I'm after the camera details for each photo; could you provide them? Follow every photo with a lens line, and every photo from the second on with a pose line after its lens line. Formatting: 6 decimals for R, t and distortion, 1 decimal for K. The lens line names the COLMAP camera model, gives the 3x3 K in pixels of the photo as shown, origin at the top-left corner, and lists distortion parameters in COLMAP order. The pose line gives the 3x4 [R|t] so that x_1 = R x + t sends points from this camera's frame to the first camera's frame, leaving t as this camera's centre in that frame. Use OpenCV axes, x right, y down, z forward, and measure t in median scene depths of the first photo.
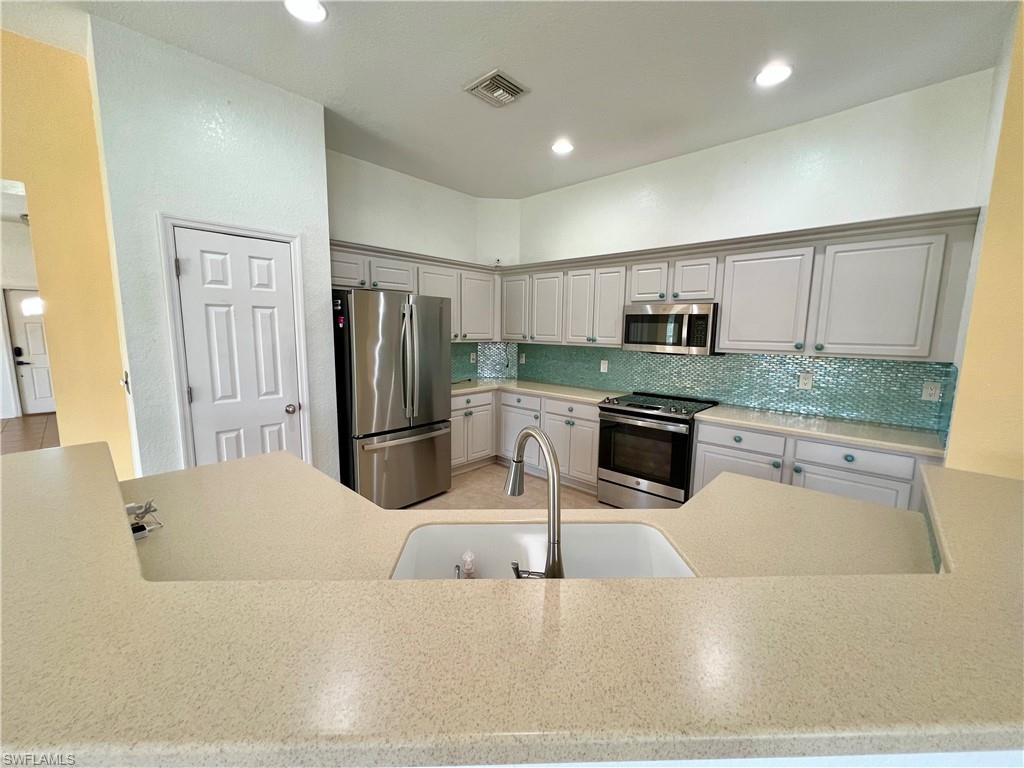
lens RADIAL K [[409.7, 0, 513.2], [0, 409.7, 385.5], [0, 0, 1]] dist [-0.001939, 0.000095]
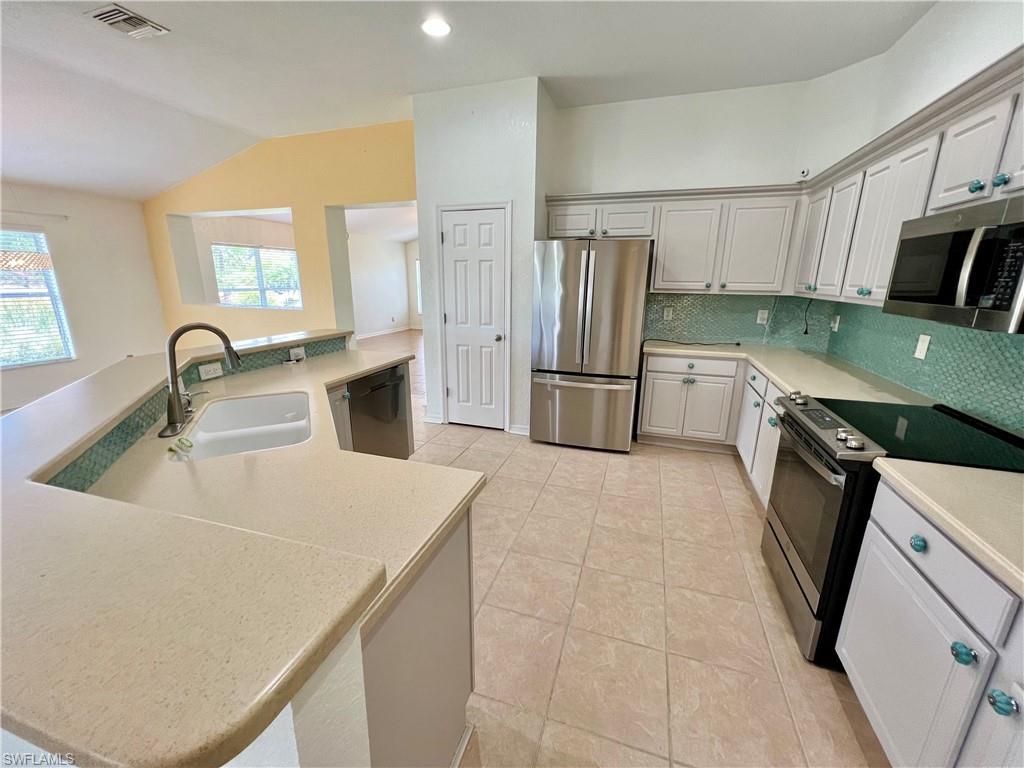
lens RADIAL K [[409.7, 0, 513.2], [0, 409.7, 385.5], [0, 0, 1]] dist [-0.001939, 0.000095]
pose [[0.417116, 0.218446, -0.882211, 0.515904], [-0.127573, 0.975148, 0.181141, -0.029154], [0.899855, 0.036990, 0.434617, 0.345973]]
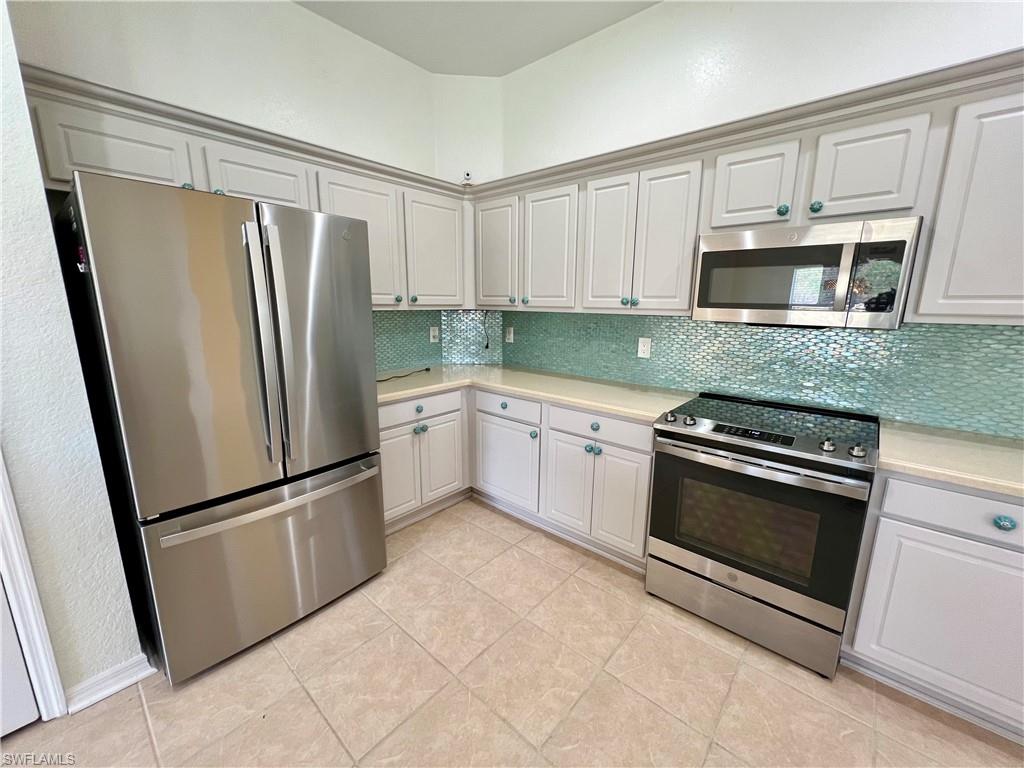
lens RADIAL K [[409.7, 0, 513.2], [0, 409.7, 385.5], [0, 0, 1]] dist [-0.001939, 0.000095]
pose [[0.999570, -0.013954, 0.025770, 0.013099], [0.012186, 0.997643, 0.067529, -0.037406], [-0.026652, -0.067186, 0.997384, 0.435594]]
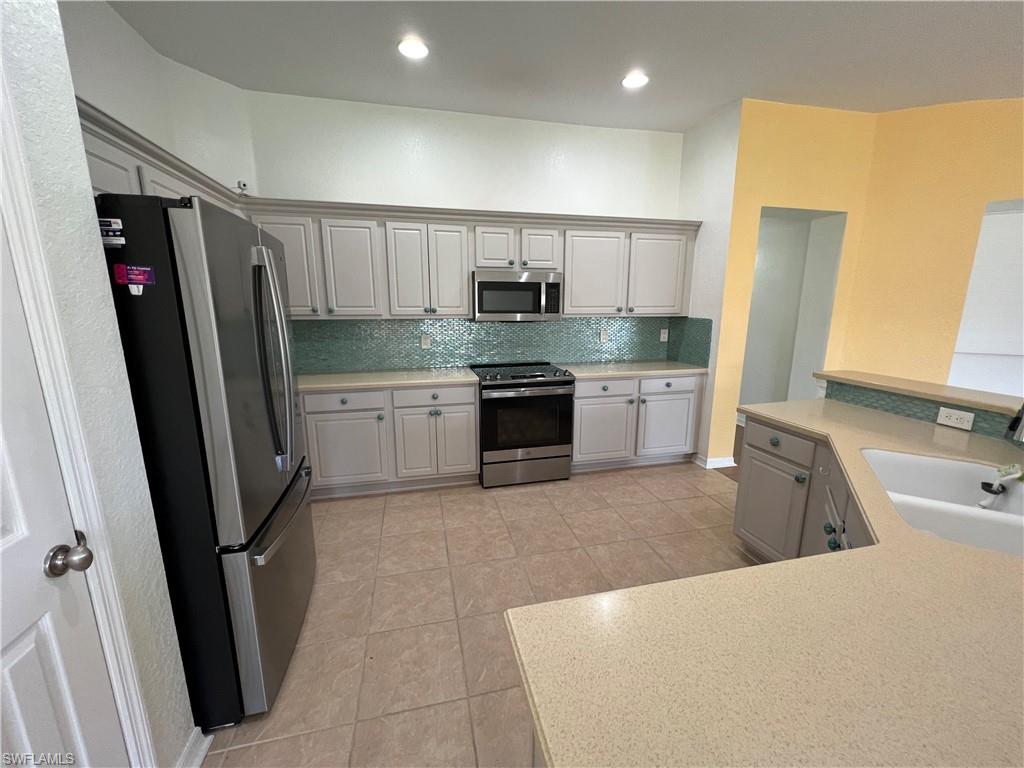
lens RADIAL K [[409.7, 0, 513.2], [0, 409.7, 385.5], [0, 0, 1]] dist [-0.001939, 0.000095]
pose [[0.551795, -0.179964, 0.814331, -0.431585], [0.122371, 0.983343, 0.134396, -0.054098], [-0.824953, 0.025492, 0.564626, 0.398612]]
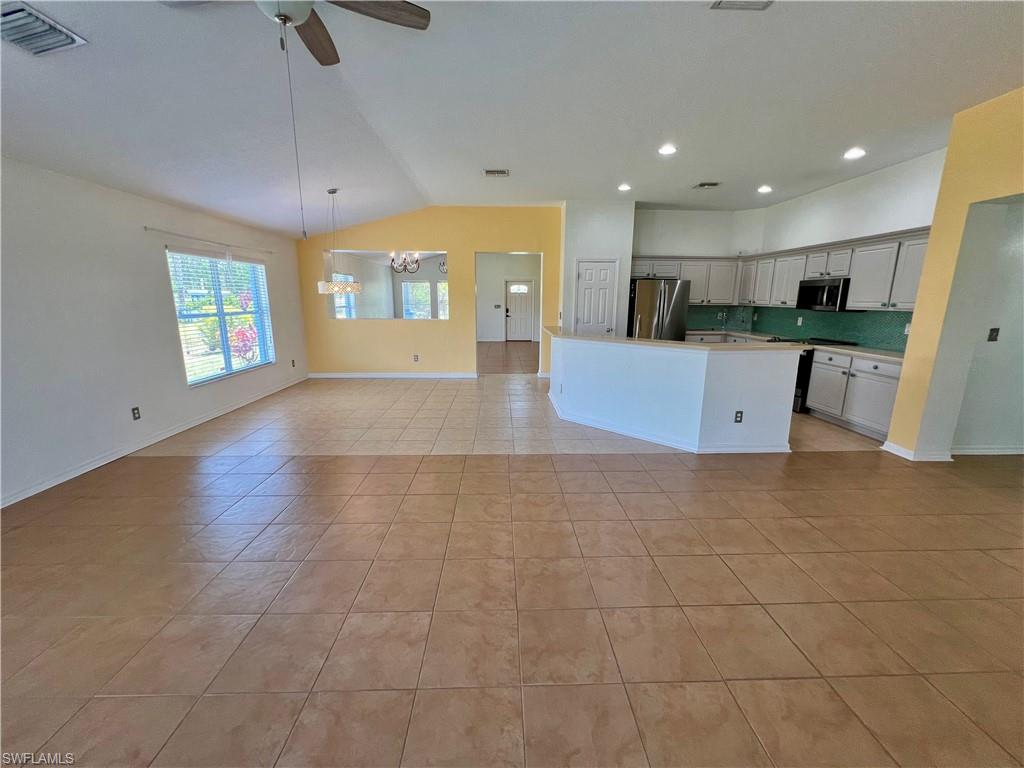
lens RADIAL K [[409.7, 0, 513.2], [0, 409.7, 385.5], [0, 0, 1]] dist [-0.001939, 0.000095]
pose [[0.703842, 0.138943, -0.696636, 0.609126], [-0.092134, 0.990257, 0.104417, 0.136293], [0.704356, -0.009309, 0.709786, -0.862359]]
